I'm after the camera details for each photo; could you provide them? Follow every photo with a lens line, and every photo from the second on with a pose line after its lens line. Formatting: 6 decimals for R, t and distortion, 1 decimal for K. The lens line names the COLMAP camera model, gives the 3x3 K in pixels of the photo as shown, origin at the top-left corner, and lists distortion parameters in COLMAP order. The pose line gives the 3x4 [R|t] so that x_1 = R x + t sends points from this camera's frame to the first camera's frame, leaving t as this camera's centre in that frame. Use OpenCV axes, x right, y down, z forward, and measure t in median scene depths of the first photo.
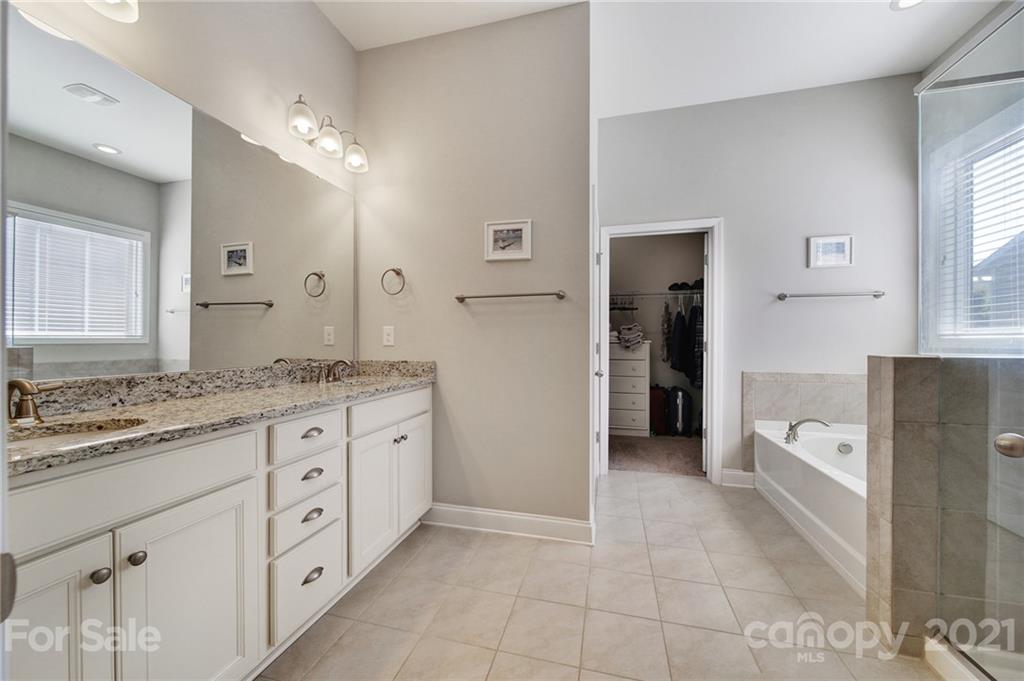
lens RADIAL K [[363.8, 0, 513.9], [0, 363.8, 340.3], [0, 0, 1]] dist [-0.002090, -0.000673]
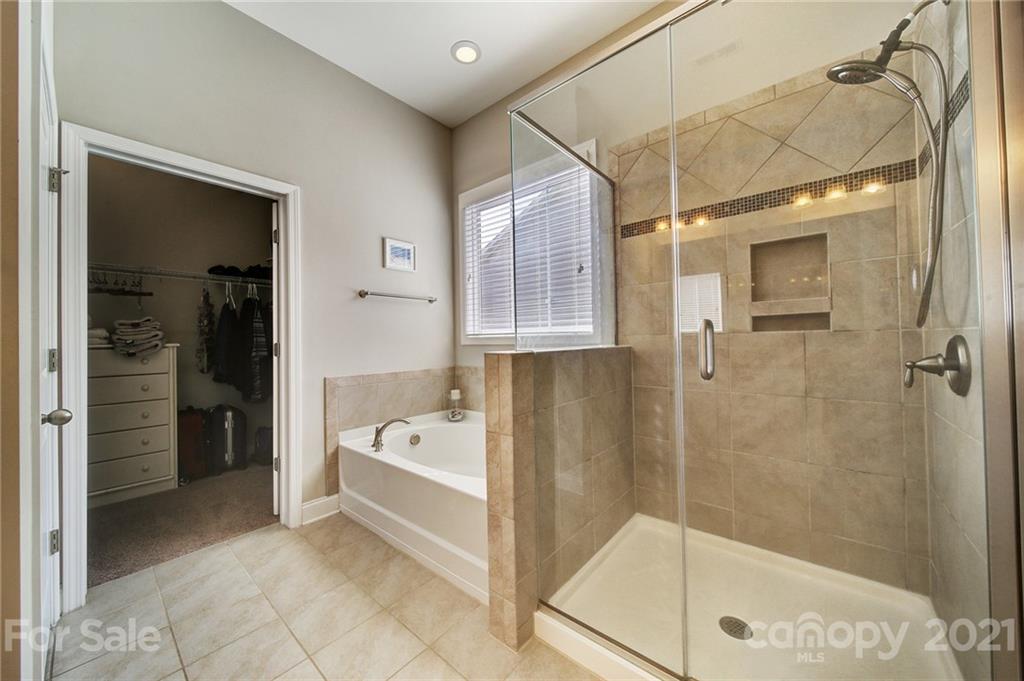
lens RADIAL K [[363.8, 0, 517.1], [0, 363.8, 335.9], [0, 0, 1]] dist [-0.002090, -0.000673]
pose [[0.426791, 0.002164, 0.904348, 0.064966], [0.013736, 0.999866, -0.008875, 0.003032], [-0.904246, 0.016210, 0.426704, 0.263779]]
